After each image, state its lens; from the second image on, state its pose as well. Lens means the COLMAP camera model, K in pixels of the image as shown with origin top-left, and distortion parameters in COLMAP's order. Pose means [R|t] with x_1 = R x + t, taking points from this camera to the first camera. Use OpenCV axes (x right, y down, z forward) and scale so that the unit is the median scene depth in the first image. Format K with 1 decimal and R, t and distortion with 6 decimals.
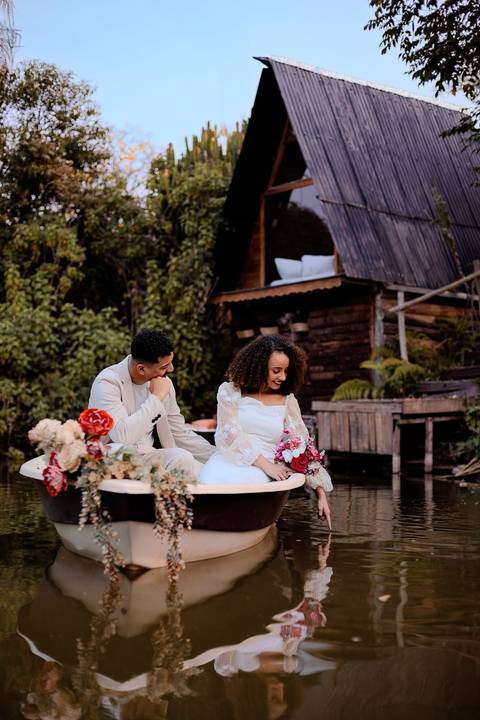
lens RADIAL K [[1024.2, 0, 239.8], [0, 1024.2, 360.2], [0, 0, 1]] dist [-0.001893, 0.000000]
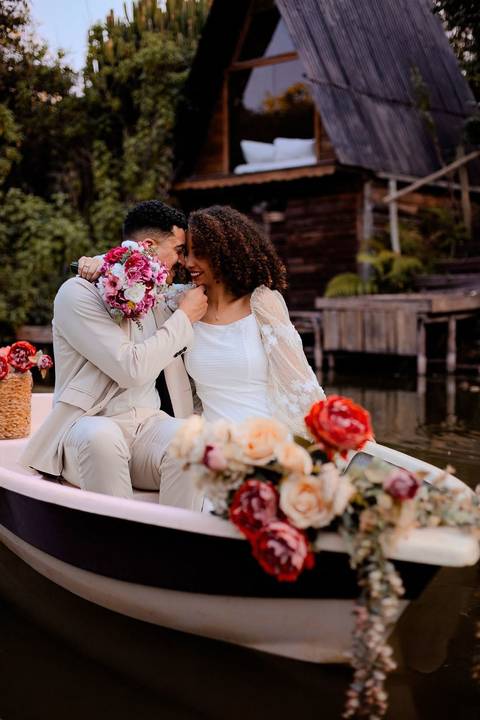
lens RADIAL K [[1024.2, 0, 239.3], [0, 1024.2, 360.4], [0, 0, 1]] dist [-0.001893, 0.000000]
pose [[0.985101, -0.021547, 0.170622, -0.134261], [0.001330, 0.993045, 0.117730, -0.011869], [-0.171972, -0.115749, 0.978278, 0.070434]]
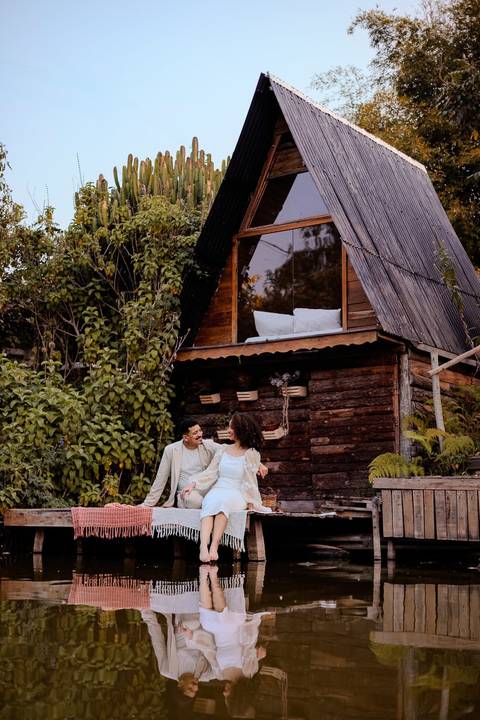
lens RADIAL K [[1024.2, 0, 234.0], [0, 1024.2, 361.8], [0, 0, 1]] dist [-0.001893, 0.000000]
pose [[0.957913, 0.044195, 0.283635, -0.226174], [-0.019326, 0.995764, -0.089889, 0.019922], [-0.286406, 0.080624, 0.954710, 0.203884]]
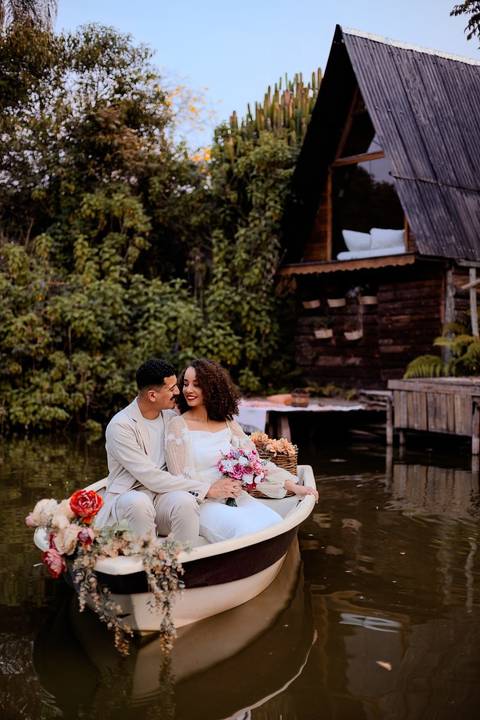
lens RADIAL K [[1024.2, 0, 239.3], [0, 1024.2, 358.5], [0, 0, 1]] dist [-0.001893, 0.000000]
pose [[0.999772, 0.001435, -0.021308, -0.046865], [-0.000091, 0.998017, 0.062937, -0.037884], [0.021356, -0.062921, 0.997790, -0.018489]]
